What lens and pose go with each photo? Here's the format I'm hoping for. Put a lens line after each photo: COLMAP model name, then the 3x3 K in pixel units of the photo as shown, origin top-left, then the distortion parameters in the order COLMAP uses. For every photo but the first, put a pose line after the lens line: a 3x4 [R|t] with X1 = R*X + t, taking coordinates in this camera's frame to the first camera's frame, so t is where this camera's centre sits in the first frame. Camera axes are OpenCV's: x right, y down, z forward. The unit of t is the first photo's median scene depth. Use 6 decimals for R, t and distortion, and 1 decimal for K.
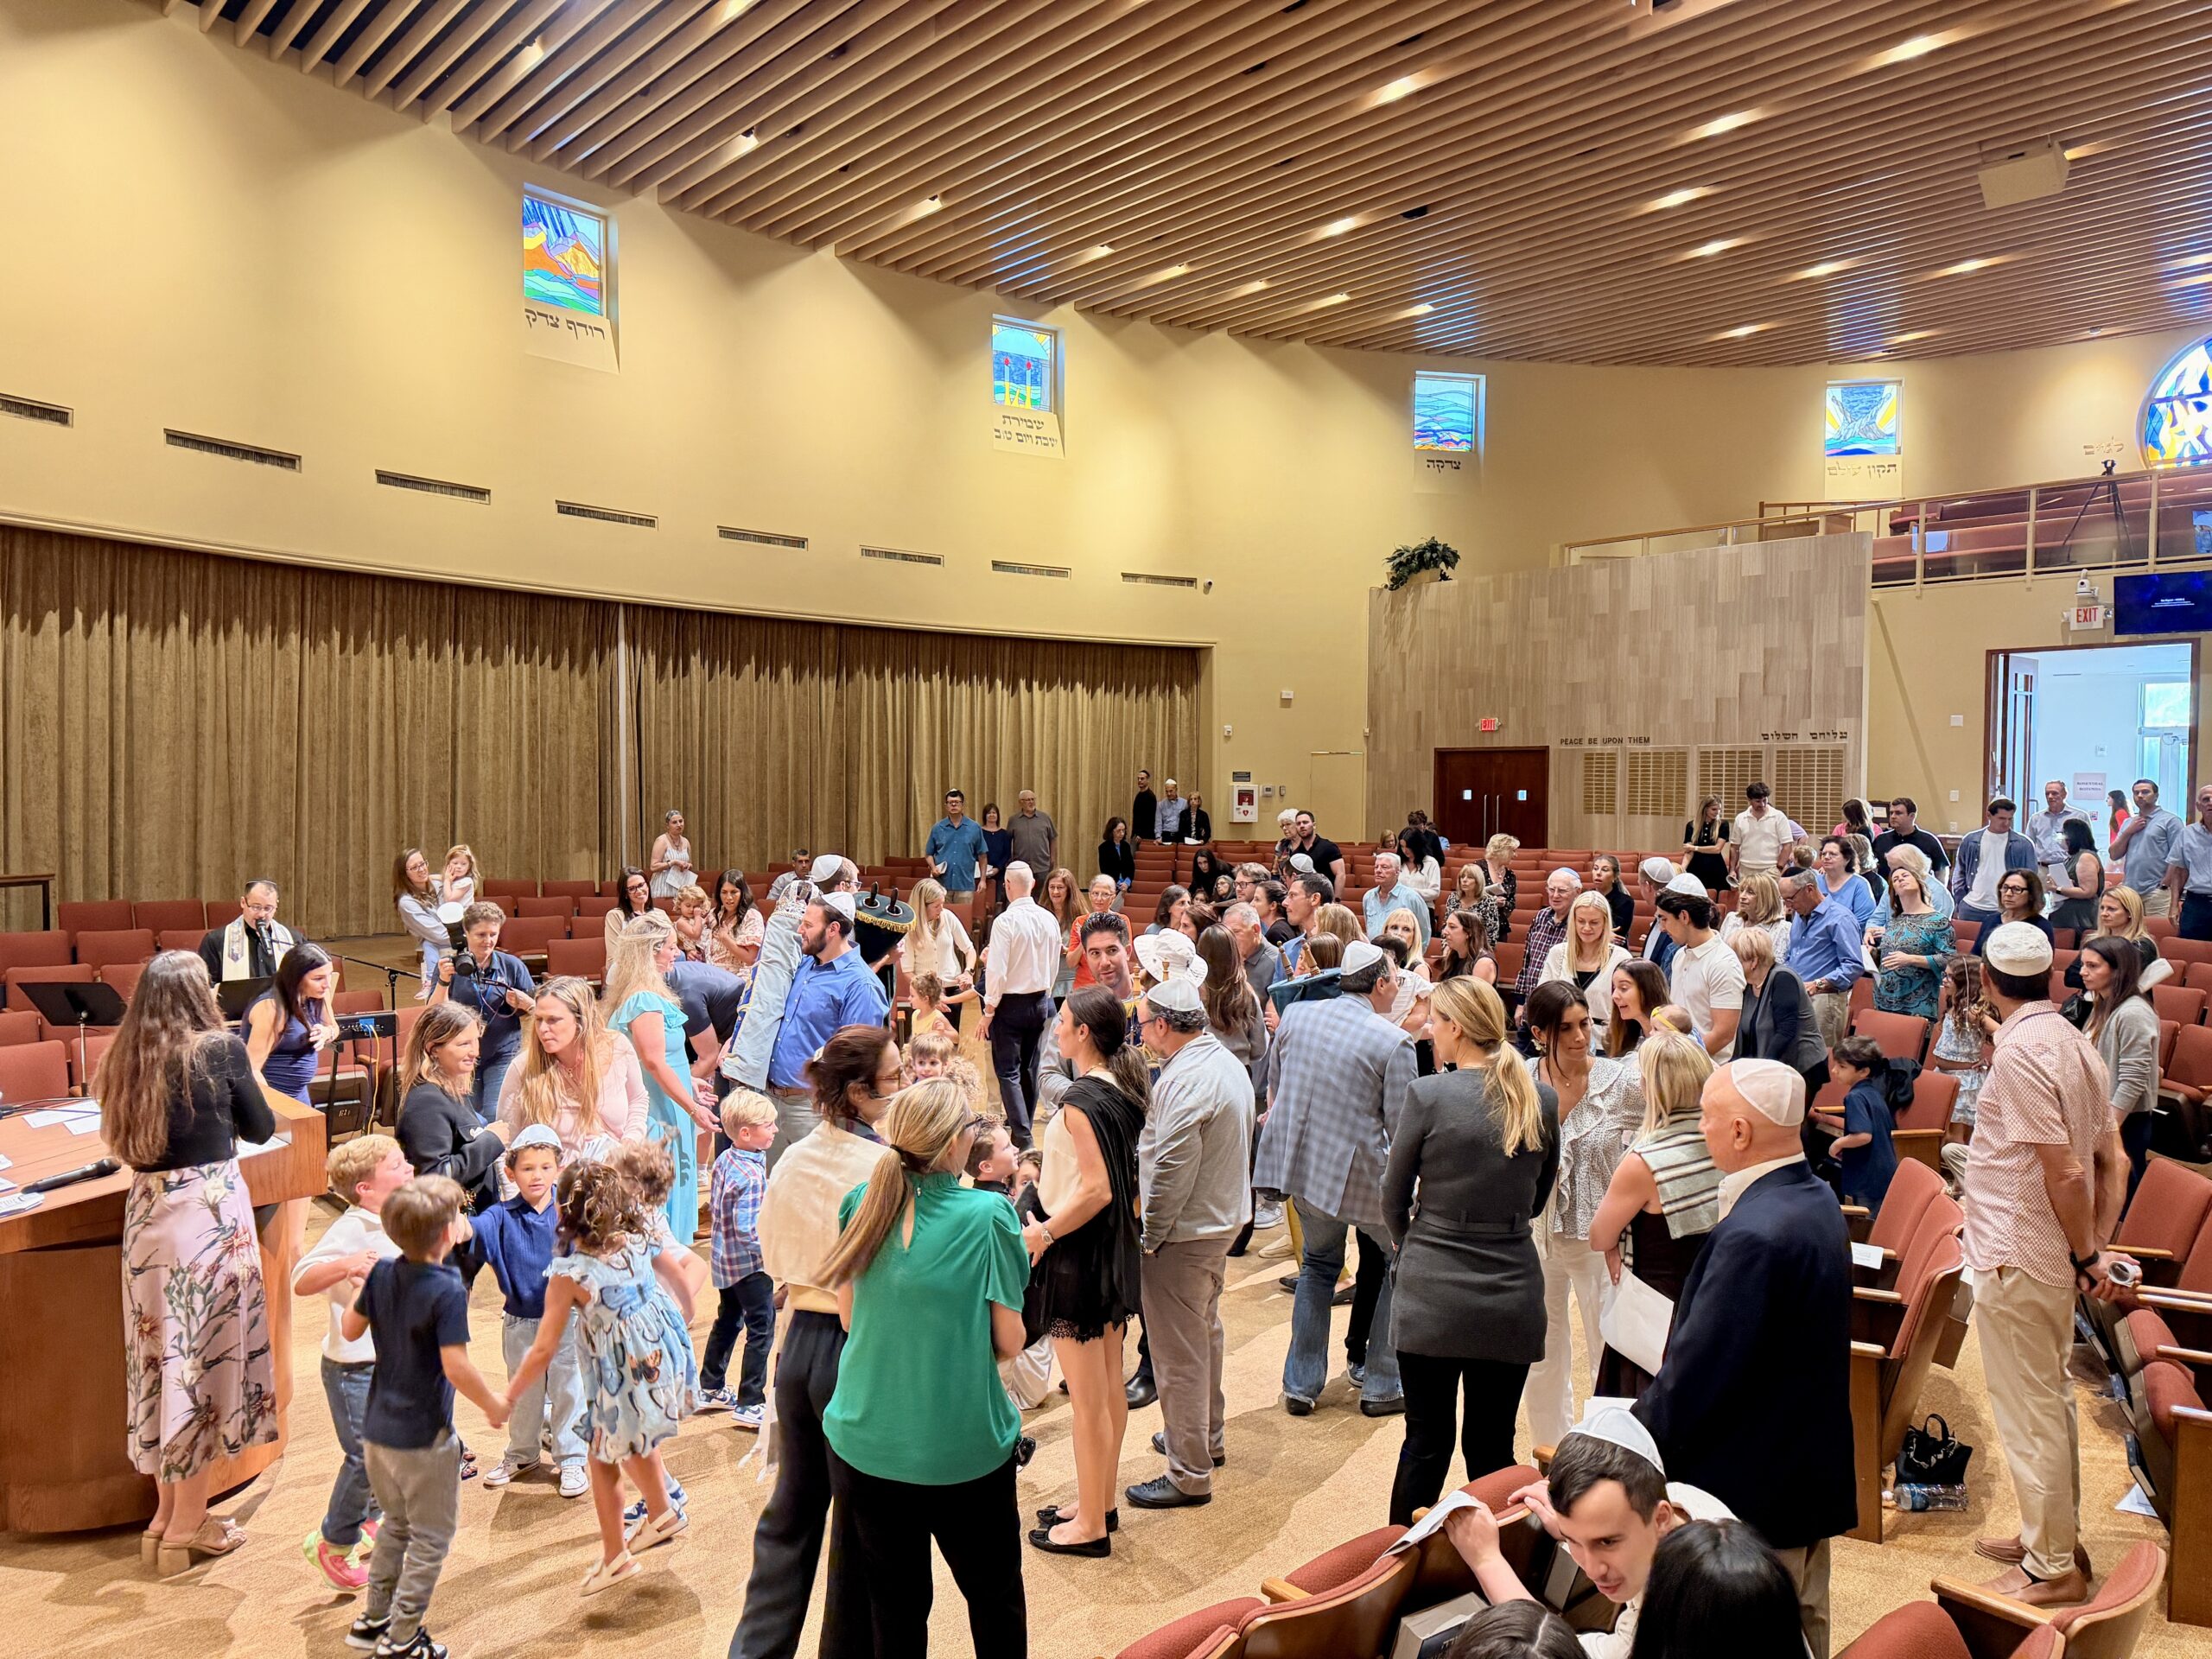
lens RADIAL K [[1589.3, 0, 1091.1], [0, 1589.3, 871.0], [0, 0, 1]] dist [0.008122, -0.005274]
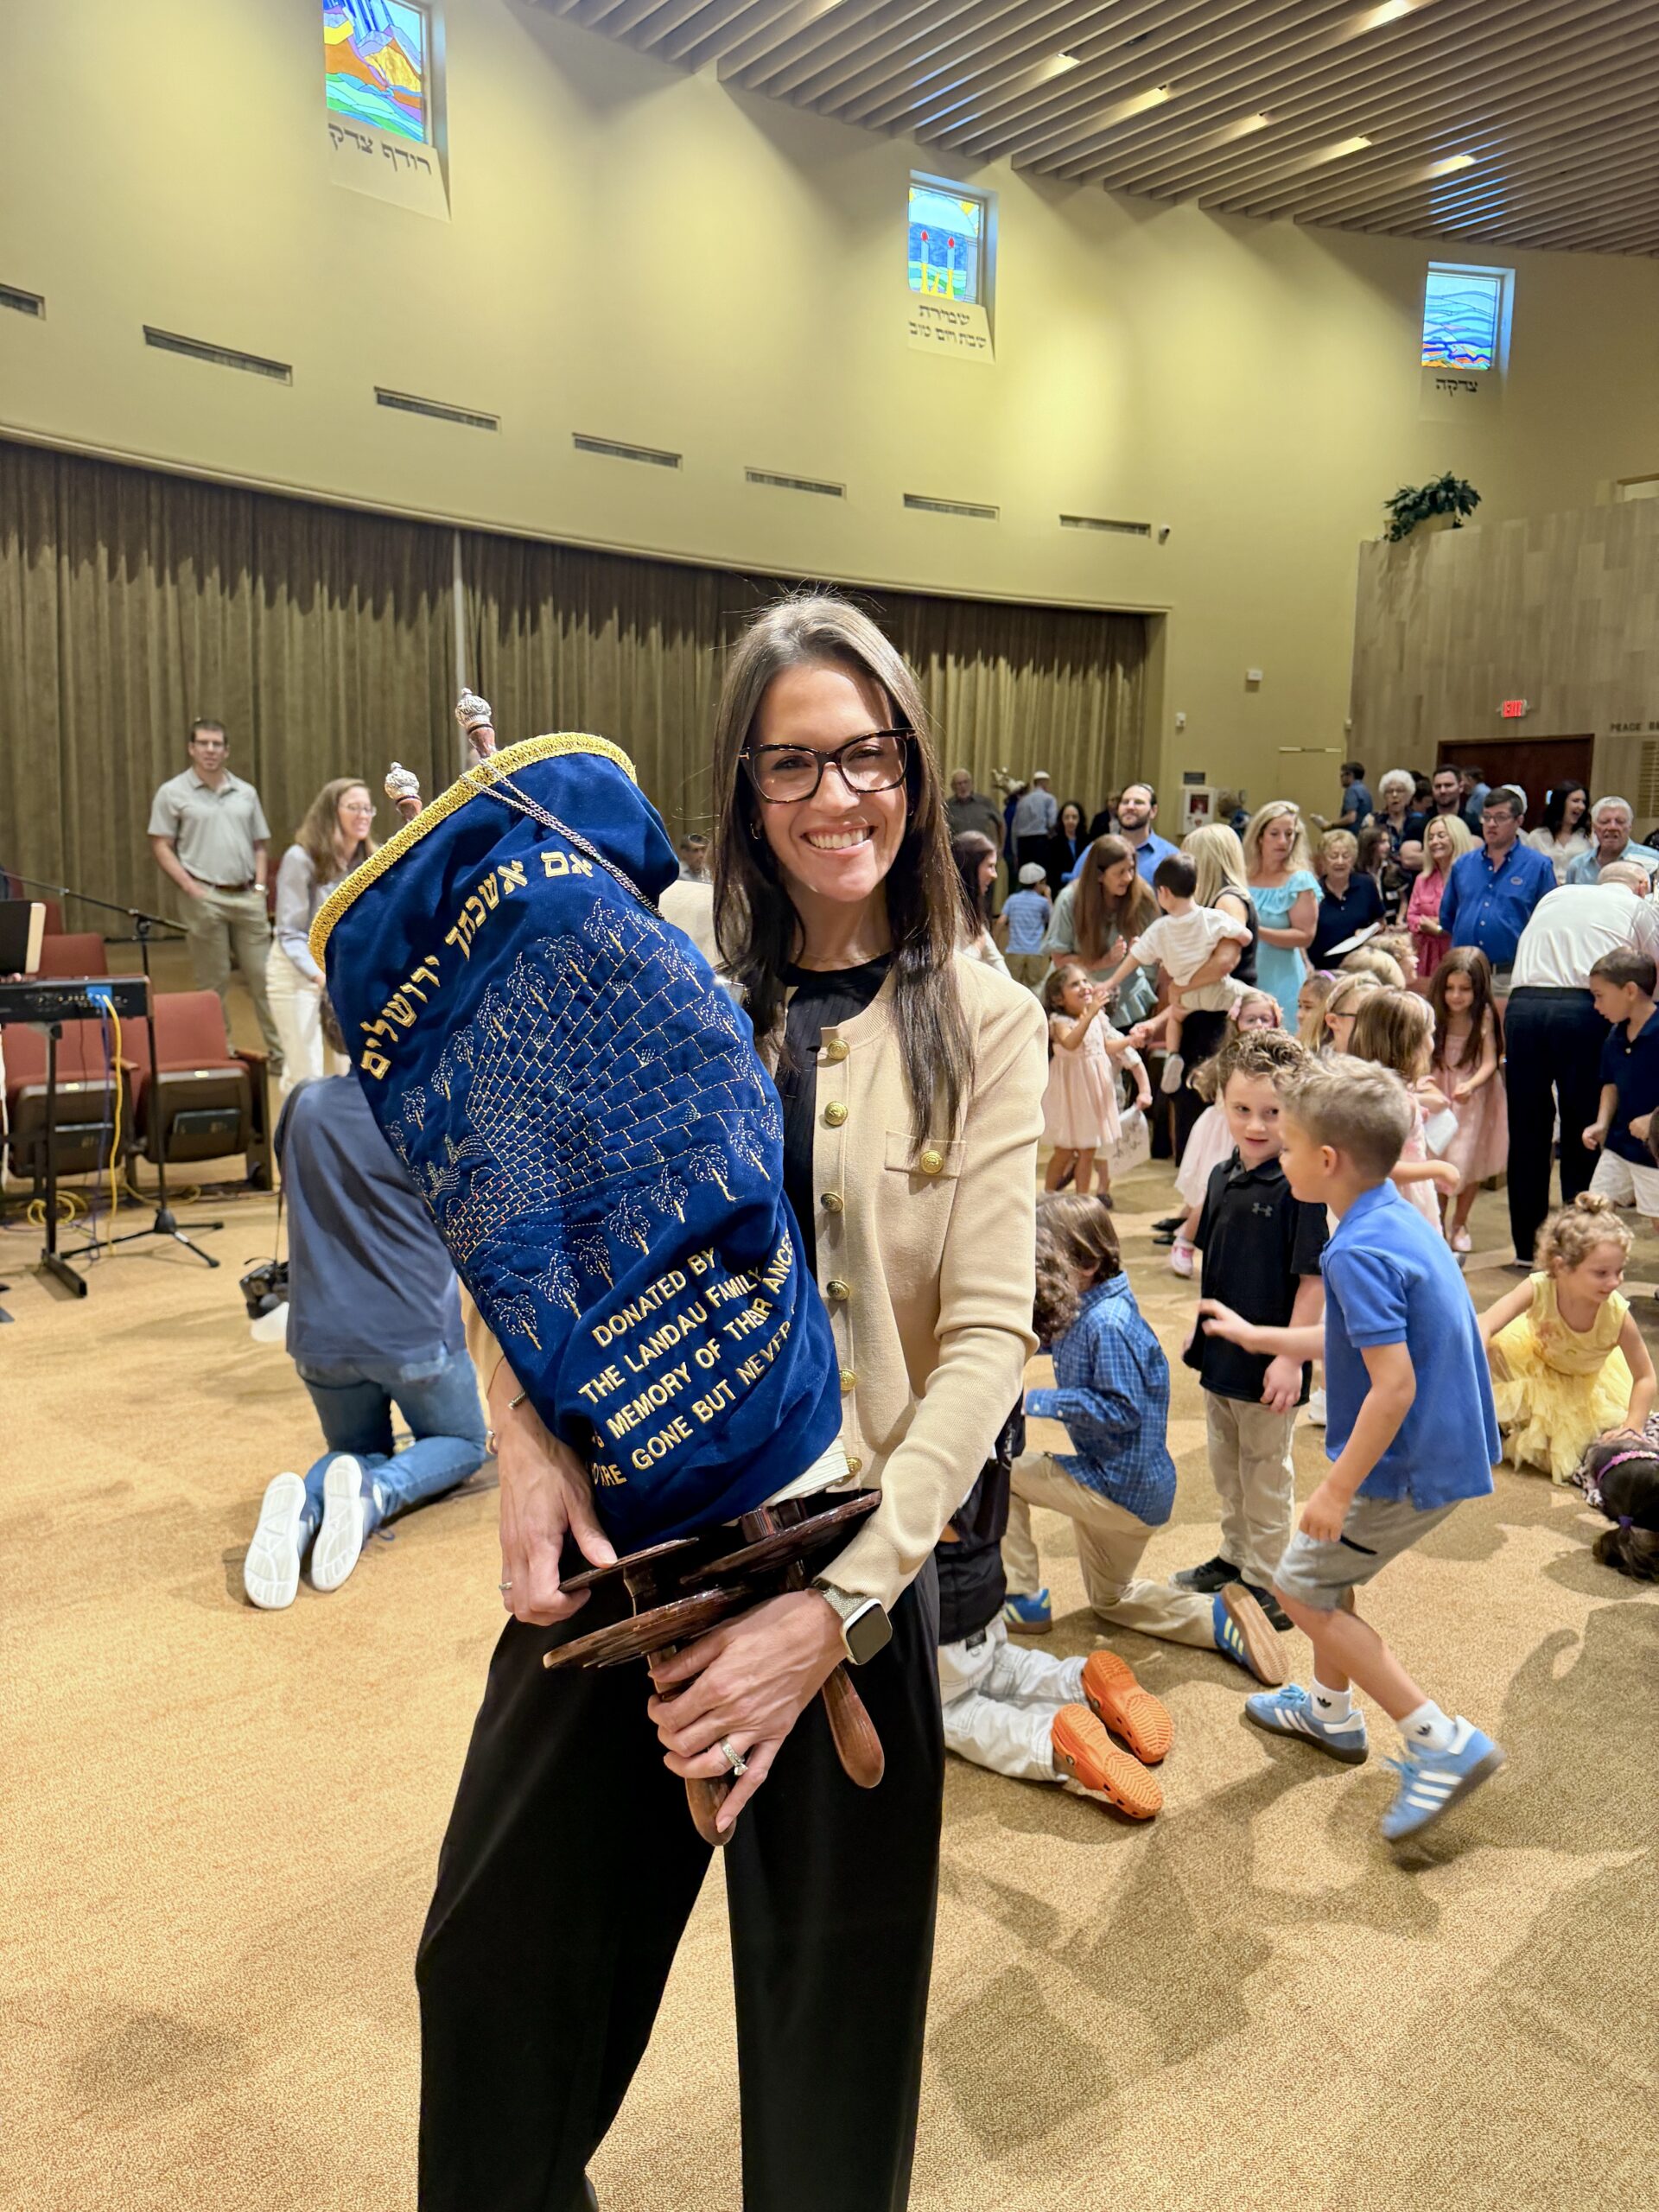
lens RADIAL K [[1589.3, 0, 794.0], [0, 1589.3, 1130.8], [0, 0, 1]] dist [0.008122, -0.005274]
pose [[0.997363, 0.016969, -0.070568, -0.054387], [-0.008614, 0.993088, 0.117054, 0.029741], [0.072067, -0.116137, 0.990615, 0.156615]]
